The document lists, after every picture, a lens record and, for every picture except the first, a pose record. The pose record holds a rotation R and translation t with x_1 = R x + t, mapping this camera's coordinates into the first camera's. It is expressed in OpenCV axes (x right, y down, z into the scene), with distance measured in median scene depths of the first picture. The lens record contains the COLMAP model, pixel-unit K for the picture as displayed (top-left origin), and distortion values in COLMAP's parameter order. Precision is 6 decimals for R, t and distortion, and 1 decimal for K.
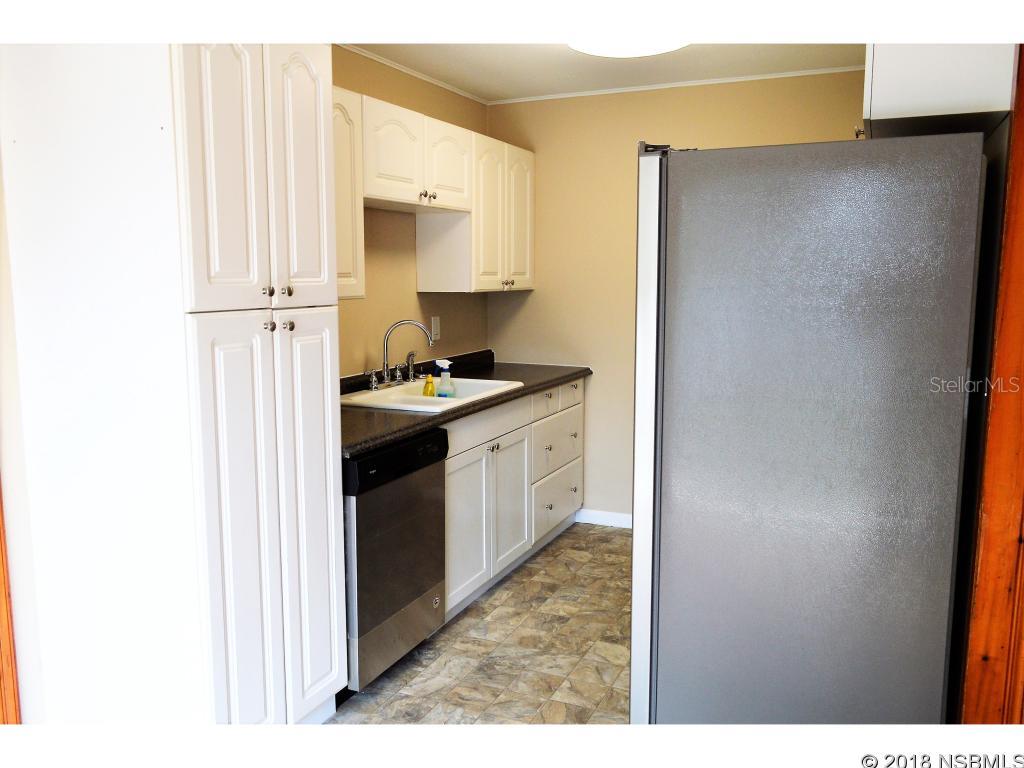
lens RADIAL K [[821.2, 0, 507.9], [0, 821.2, 386.3], [0, 0, 1]] dist [0.016199, -0.014030]
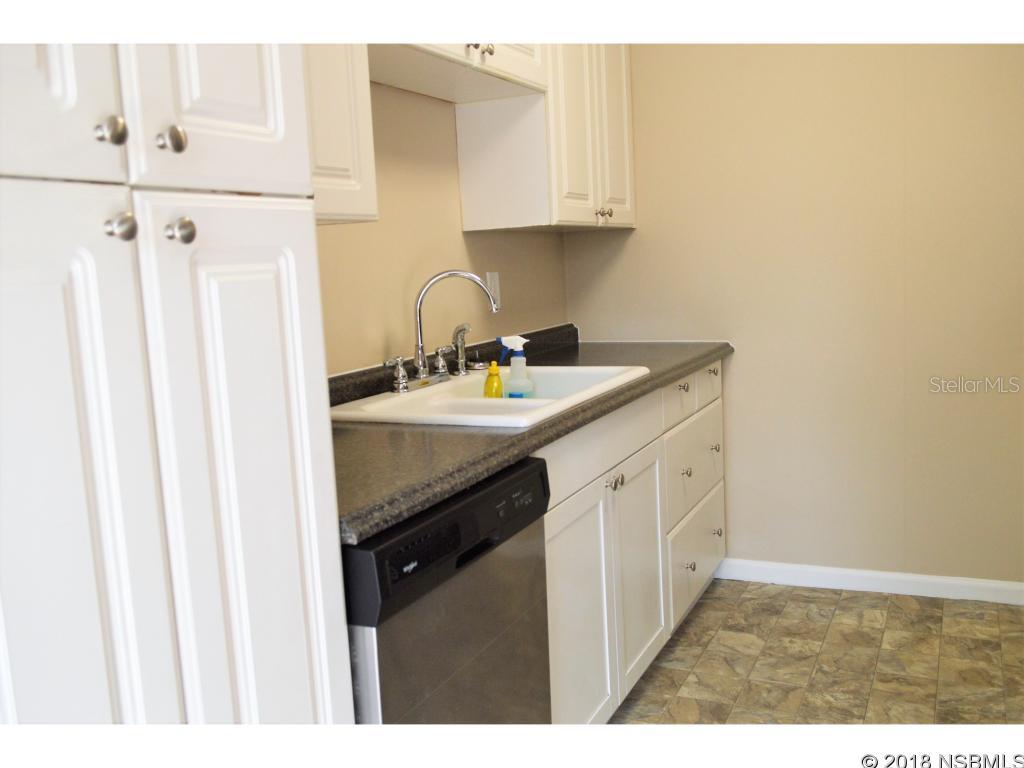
lens RADIAL K [[957.5, 0, 515.6], [0, 957.5, 381.3], [0, 0, 1]] dist [-0.009877, 0.000000]
pose [[0.997988, -0.048807, -0.040481, -0.051391], [0.048679, 0.998806, -0.004156, 0.003581], [0.040635, 0.002177, 0.999172, 0.304160]]
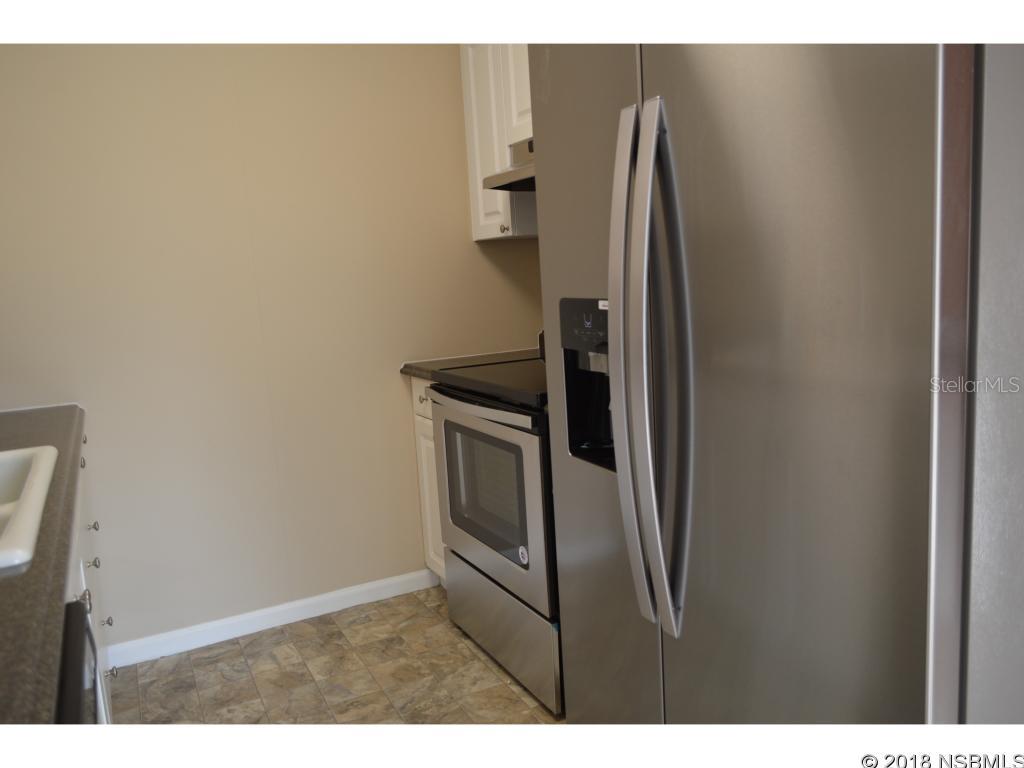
lens RADIAL K [[821.2, 0, 513.6], [0, 821.2, 384.2], [0, 0, 1]] dist [0.016199, -0.014030]
pose [[0.630100, -0.150406, 0.761808, -0.182574], [0.164658, 0.984632, 0.058208, -0.025318], [-0.758855, 0.088761, 0.645182, 0.512255]]
